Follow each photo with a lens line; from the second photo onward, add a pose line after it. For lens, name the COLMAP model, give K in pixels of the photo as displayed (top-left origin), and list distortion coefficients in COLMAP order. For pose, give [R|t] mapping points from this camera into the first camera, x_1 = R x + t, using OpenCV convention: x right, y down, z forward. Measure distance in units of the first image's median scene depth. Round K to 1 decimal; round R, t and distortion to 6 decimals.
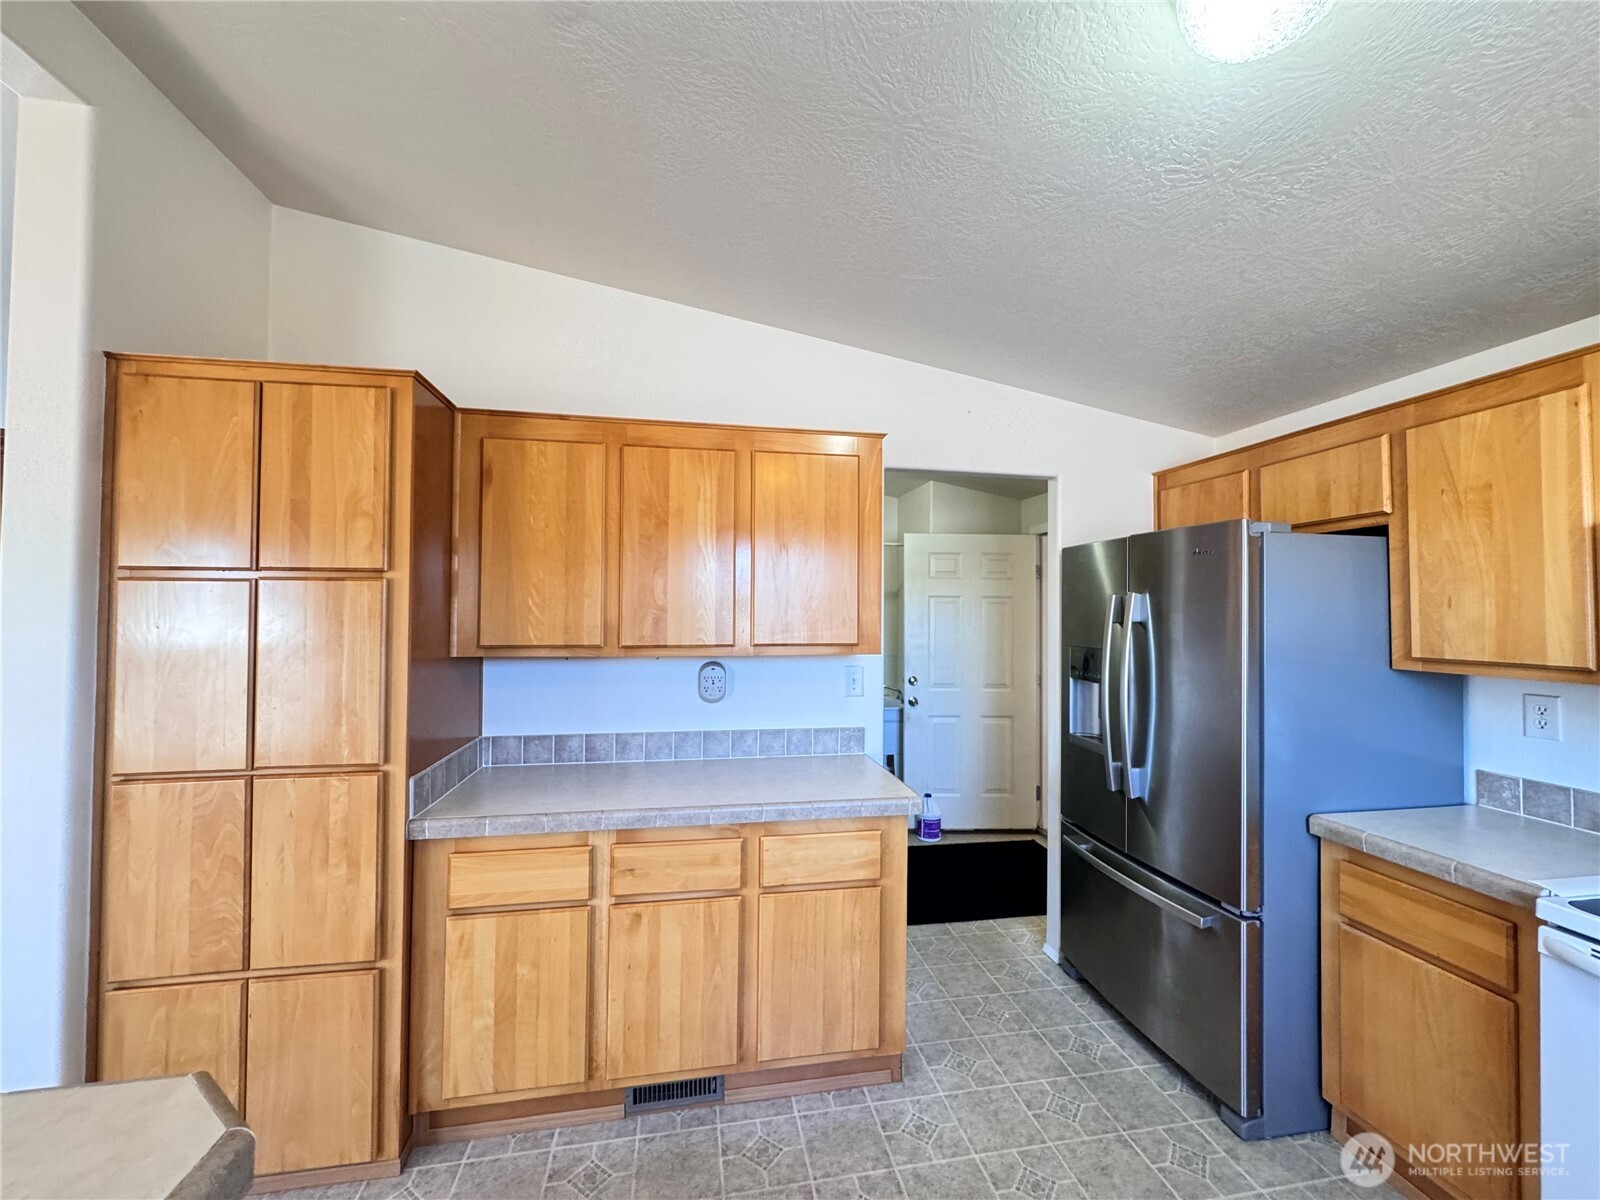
lens RADIAL K [[637.8, 0, 799.9], [0, 637.8, 597.0], [0, 0, 1]] dist [-0.002646, 0.000009]
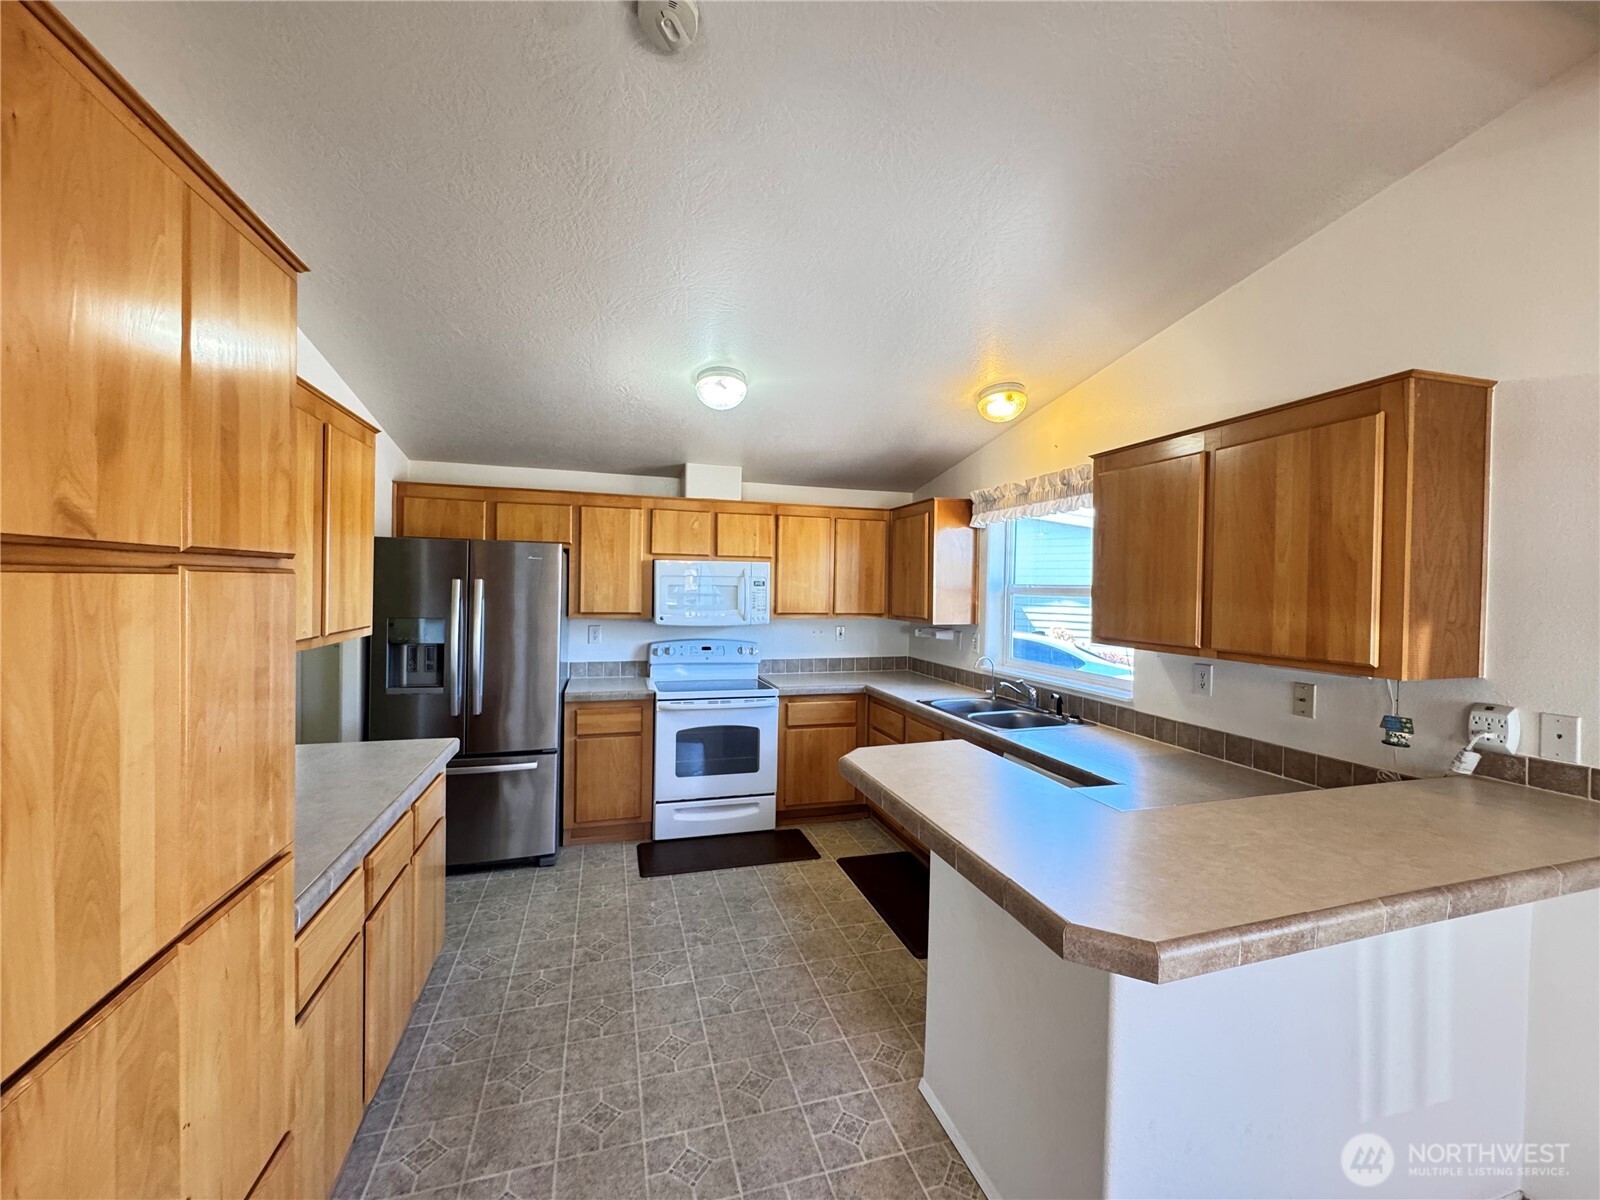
lens RADIAL K [[637.8, 0, 799.9], [0, 637.8, 597.0], [0, 0, 1]] dist [-0.002646, 0.000009]
pose [[-0.114852, -0.025113, 0.993065, -1.465890], [-0.043206, 0.998861, 0.020263, -0.039142], [-0.992443, -0.040579, -0.115806, 0.579162]]
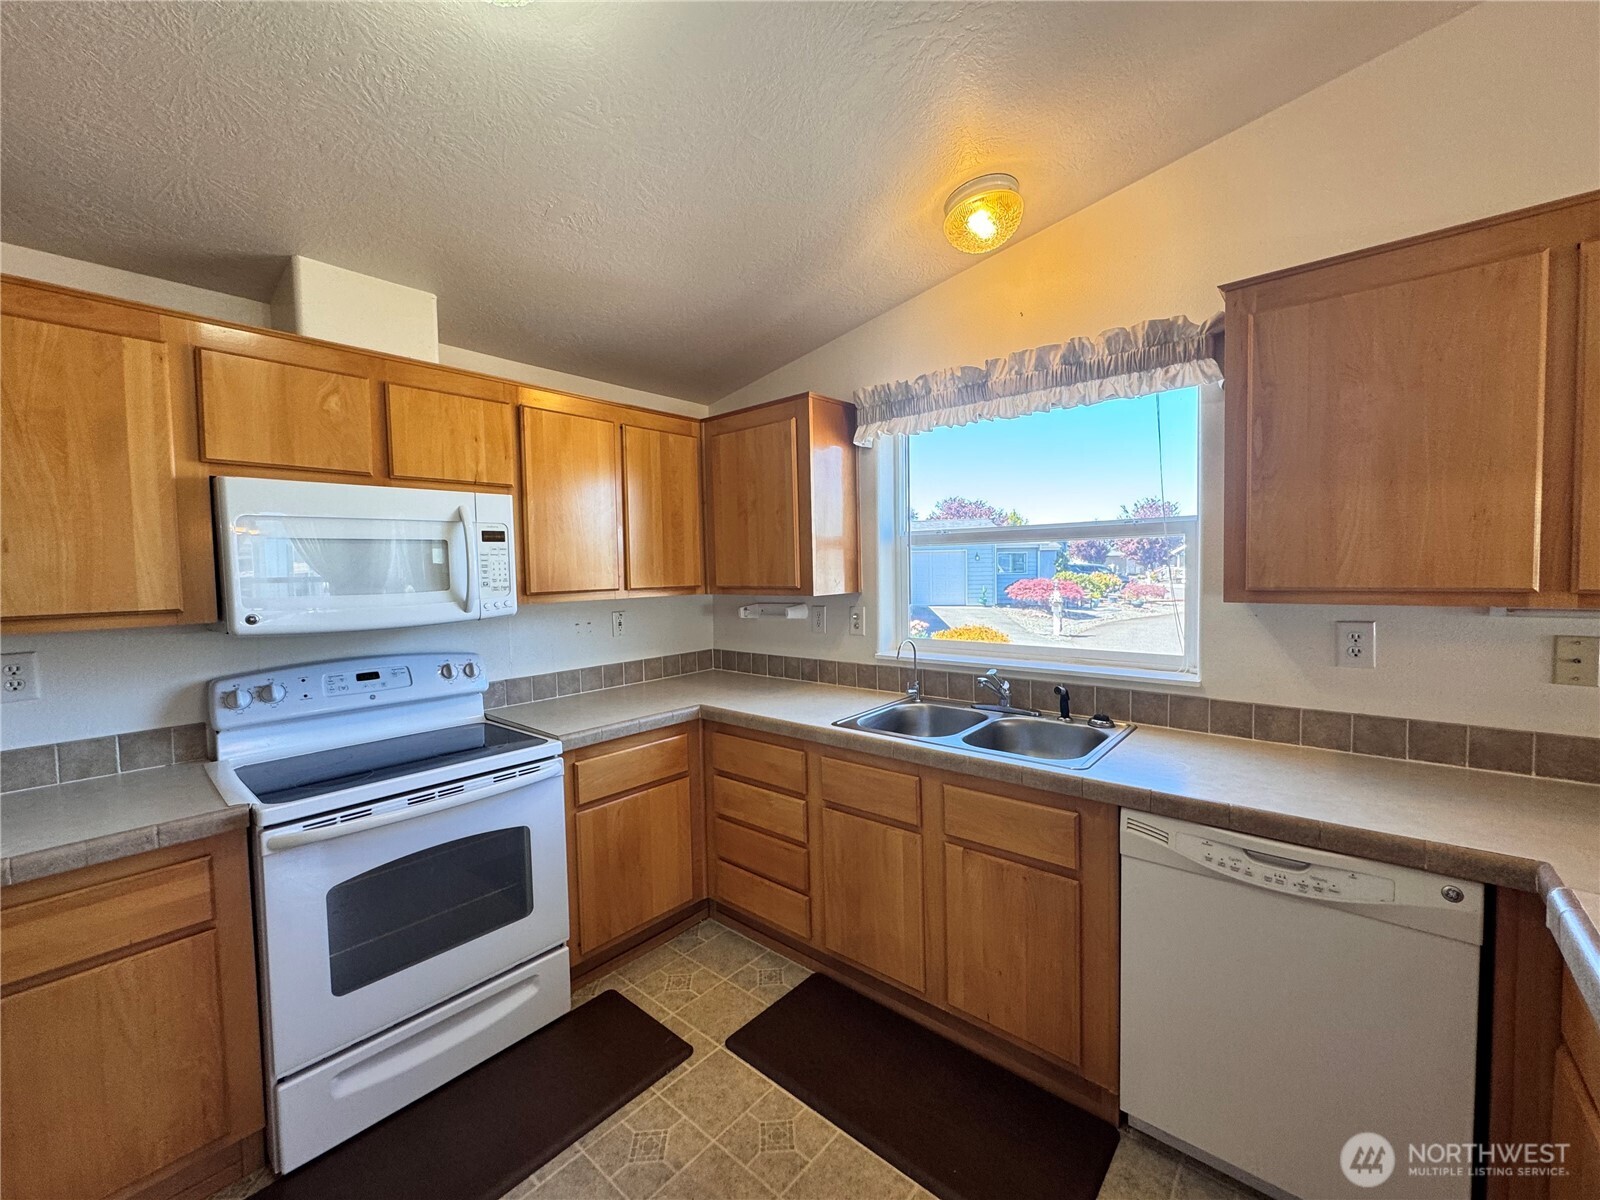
lens RADIAL K [[637.8, 0, 799.9], [0, 637.8, 597.0], [0, 0, 1]] dist [-0.002646, 0.000009]
pose [[-0.629064, -0.031555, 0.776713, -0.248574], [-0.005148, 0.999323, 0.036429, 0.041557], [-0.777337, 0.018917, -0.628800, 0.785272]]
